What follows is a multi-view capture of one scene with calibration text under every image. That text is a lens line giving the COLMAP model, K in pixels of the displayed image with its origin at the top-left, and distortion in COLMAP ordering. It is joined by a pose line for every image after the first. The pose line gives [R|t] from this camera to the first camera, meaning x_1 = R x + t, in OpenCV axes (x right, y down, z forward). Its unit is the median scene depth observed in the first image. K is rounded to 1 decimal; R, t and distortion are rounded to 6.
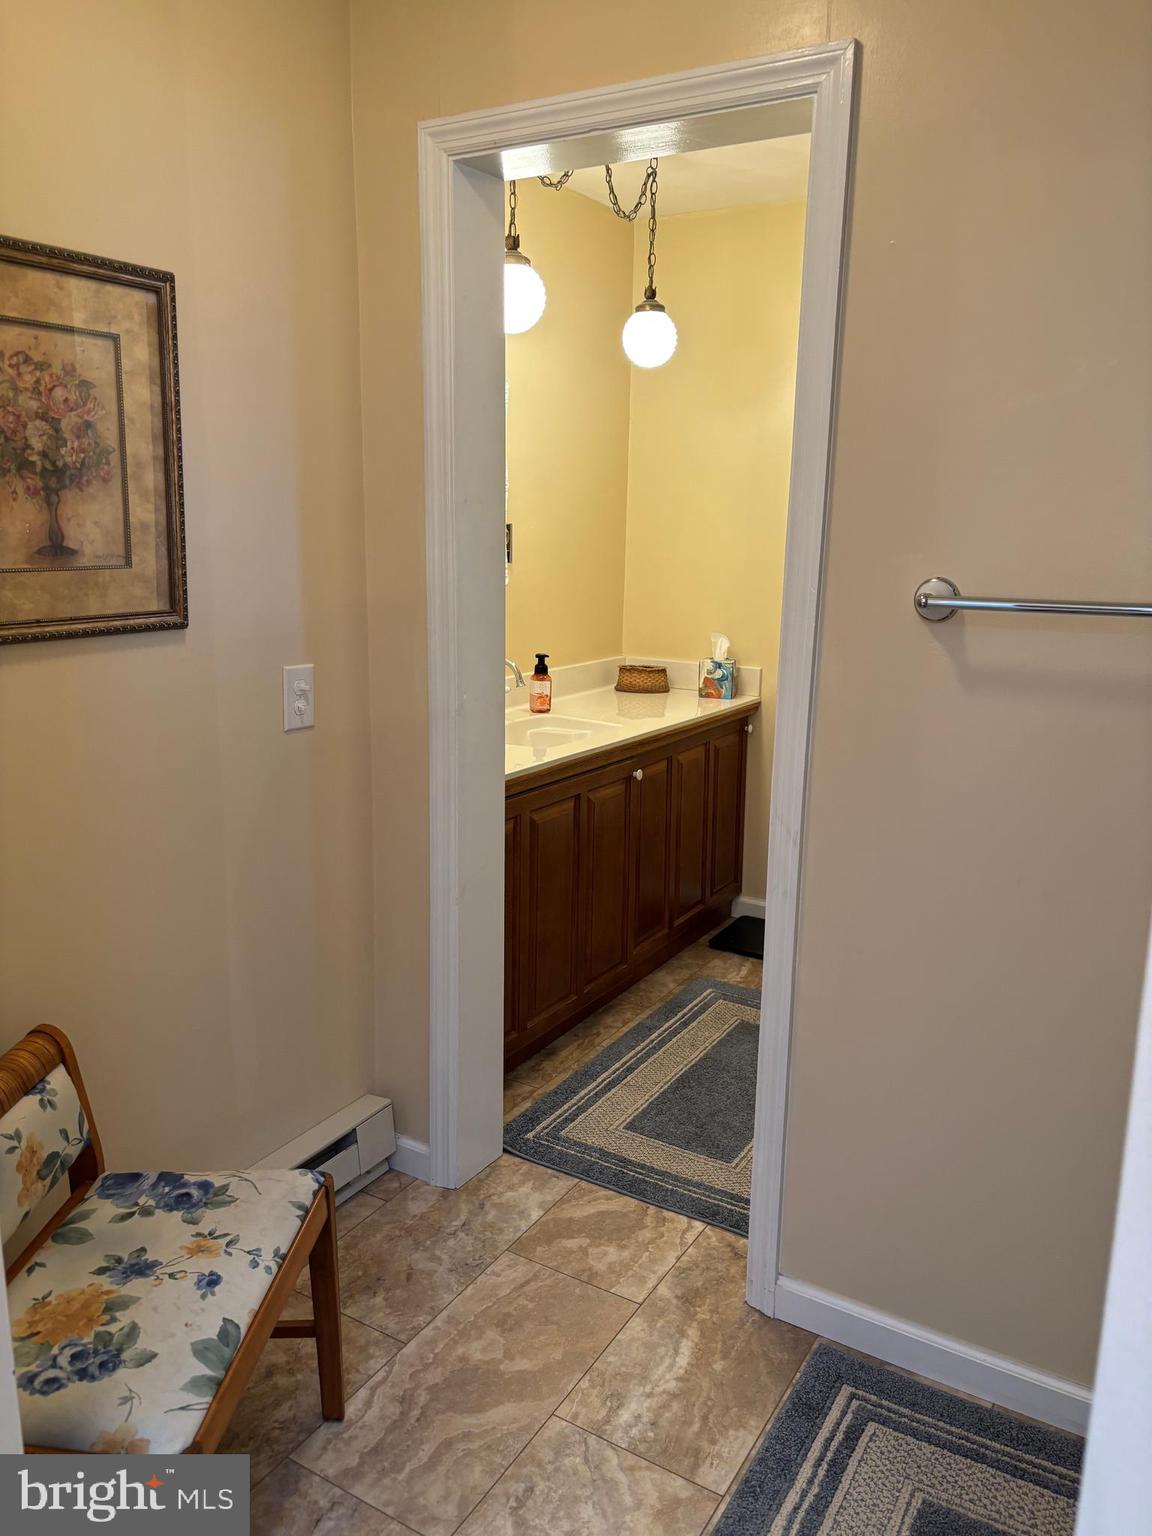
lens RADIAL K [[1163.5, 0, 560.2], [0, 1163.5, 769.0], [0, 0, 1]] dist [0.005983, 0.009892]
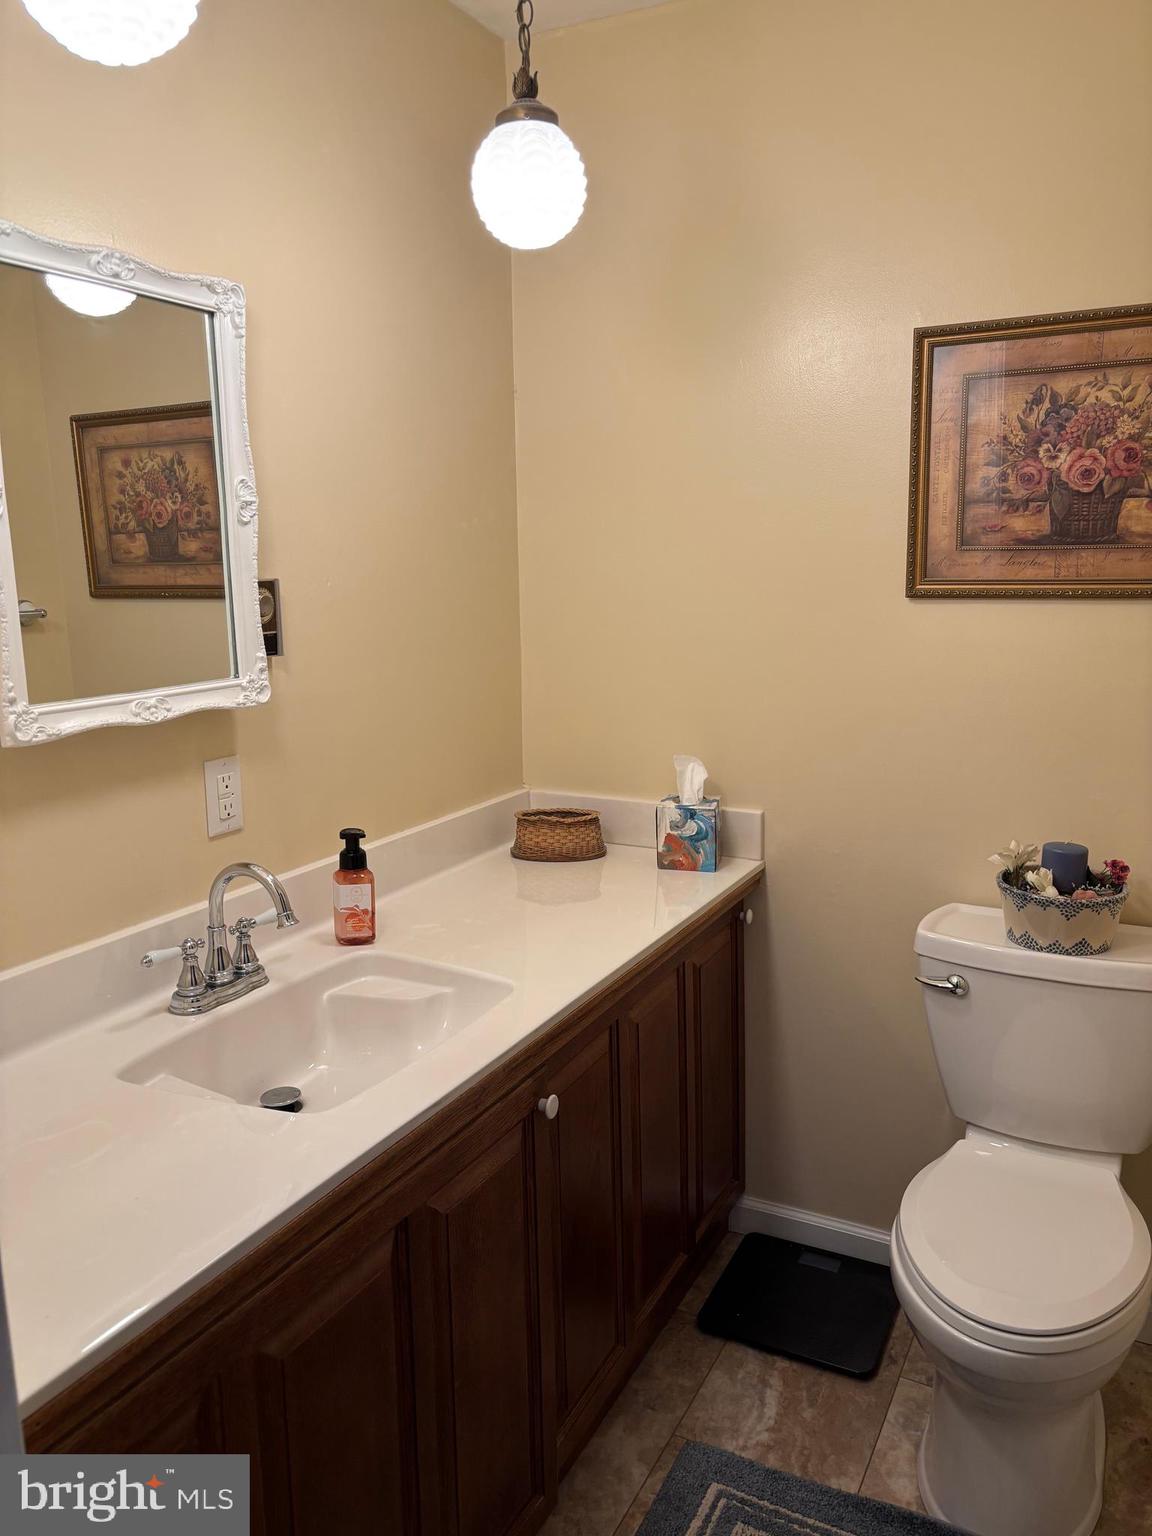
lens RADIAL K [[1163.5, 0, 560.2], [0, 1163.5, 769.0], [0, 0, 1]] dist [0.005983, 0.009892]
pose [[0.997696, -0.043741, 0.051867, 0.045689], [0.045678, 0.998279, -0.036768, -0.094513], [-0.050169, 0.039052, 0.997977, 0.448179]]
